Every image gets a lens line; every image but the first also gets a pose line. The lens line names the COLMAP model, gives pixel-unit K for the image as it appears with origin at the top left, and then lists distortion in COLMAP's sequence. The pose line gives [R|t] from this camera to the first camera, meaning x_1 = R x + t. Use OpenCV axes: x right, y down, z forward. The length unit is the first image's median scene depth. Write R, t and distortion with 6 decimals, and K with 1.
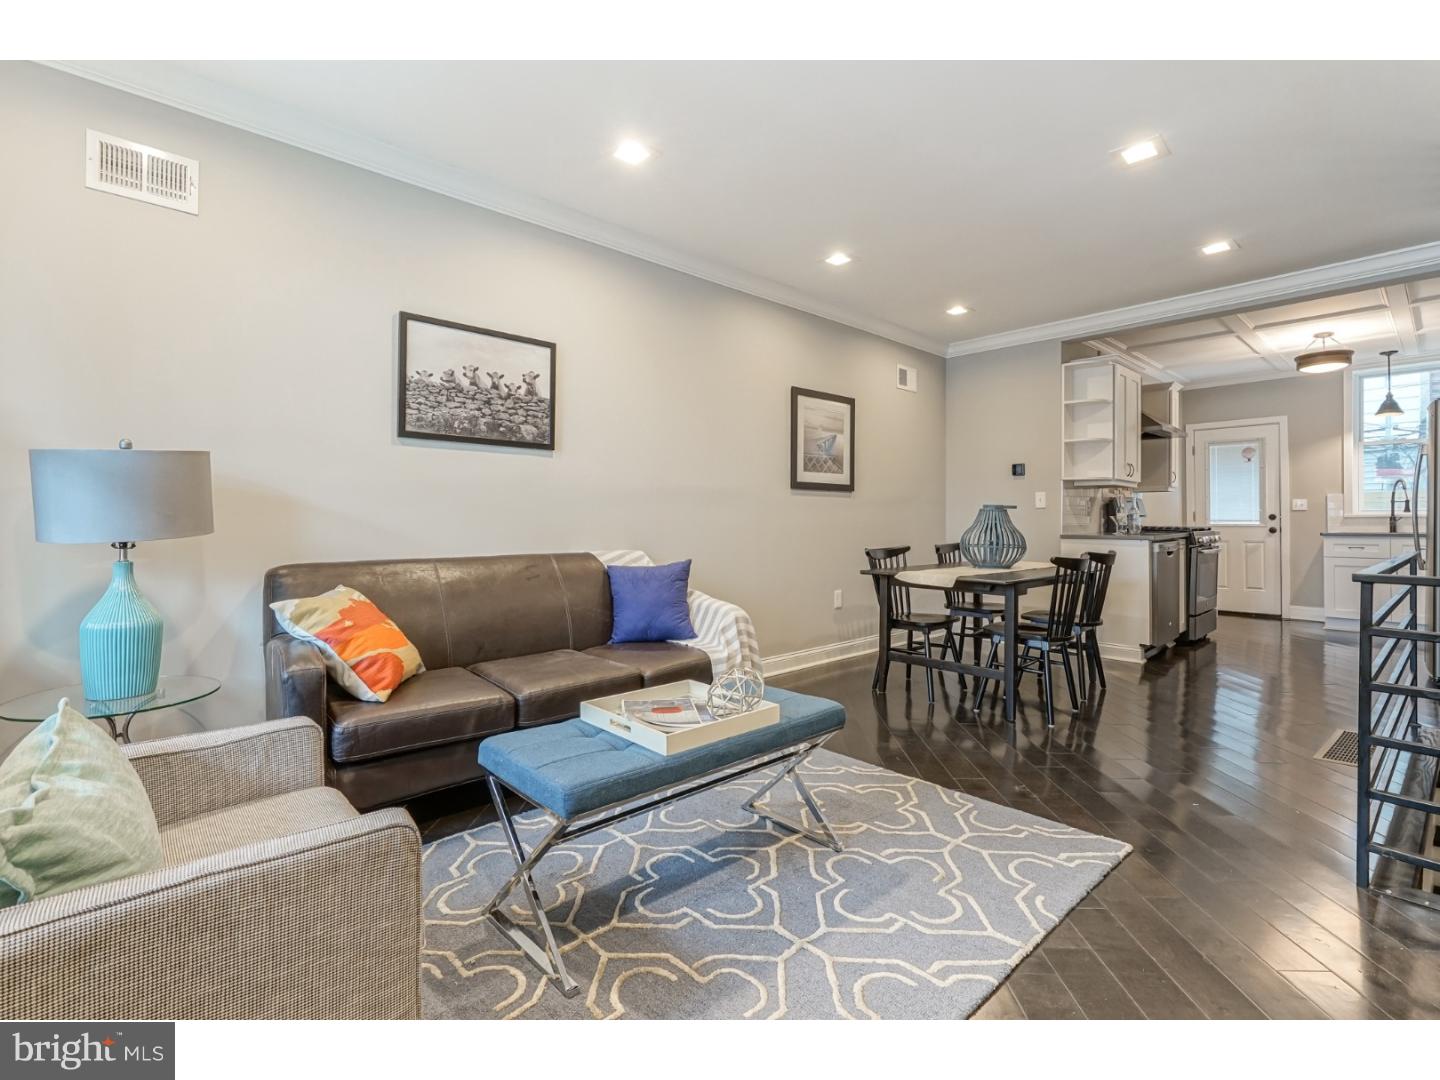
lens RADIAL K [[699.6, 0, 732.5], [0, 699.6, 514.8], [0, 0, 1]] dist [-0.003470, 0.000467]
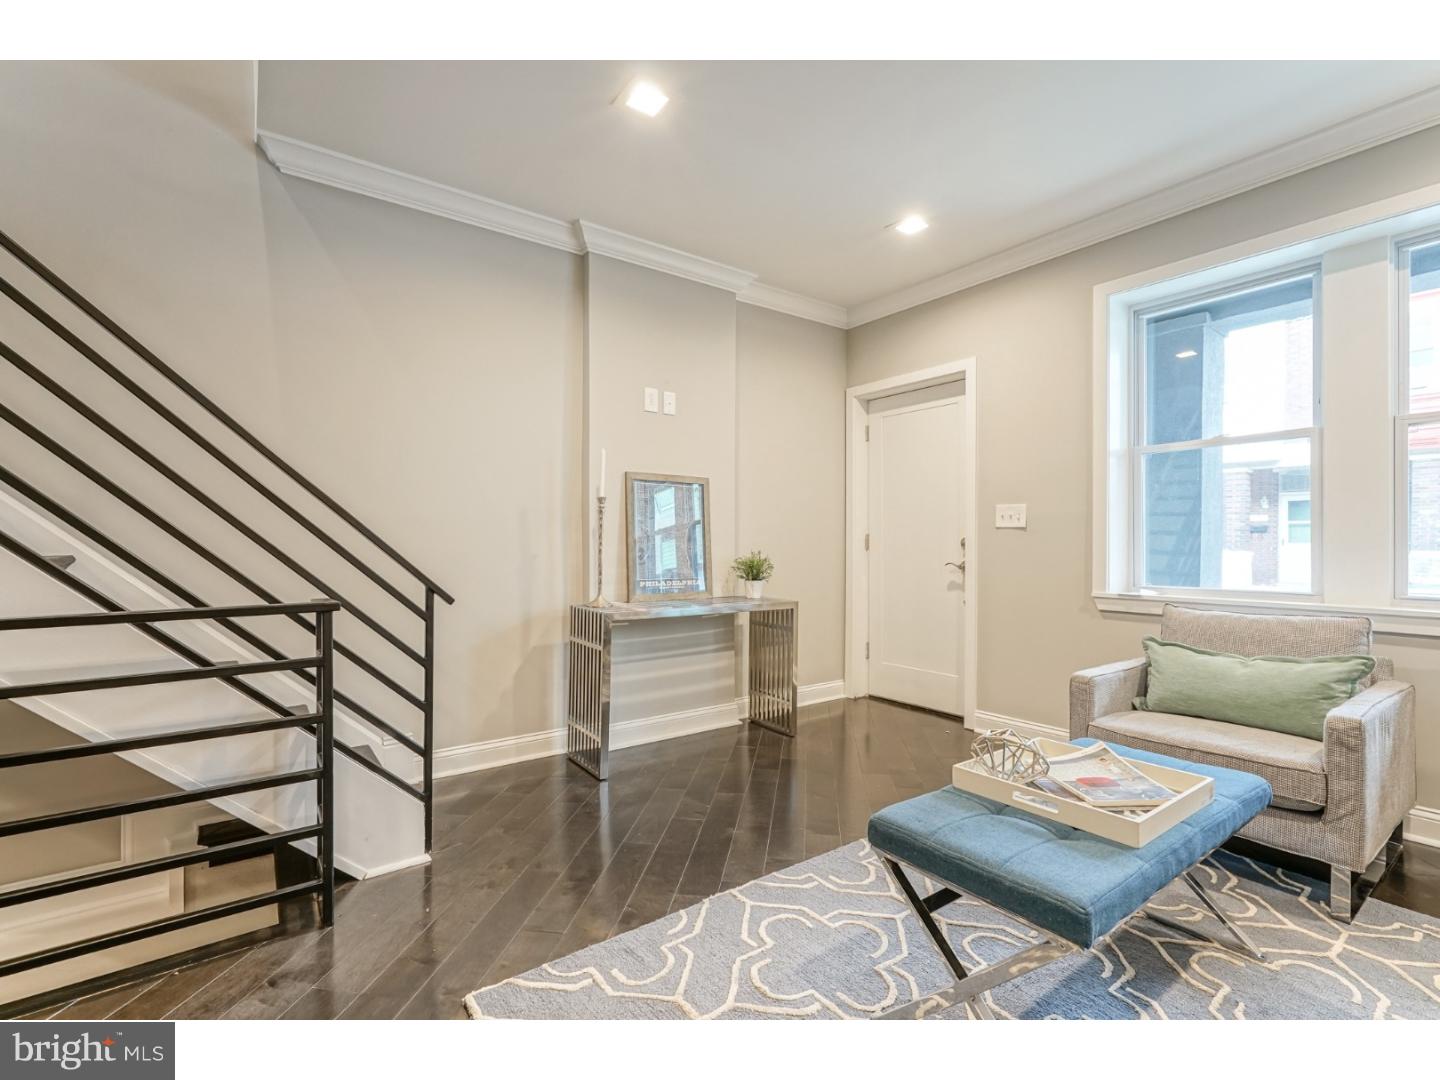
lens RADIAL K [[641.7, 0, 713.1], [0, 641.7, 552.3], [0, 0, 1]] dist [-0.001785, 0.000035]
pose [[-0.991506, -0.002238, 0.130043, 0.120350], [-0.001855, 0.999994, 0.003066, 0.005234], [-0.130049, 0.002799, -0.991504, 0.853240]]
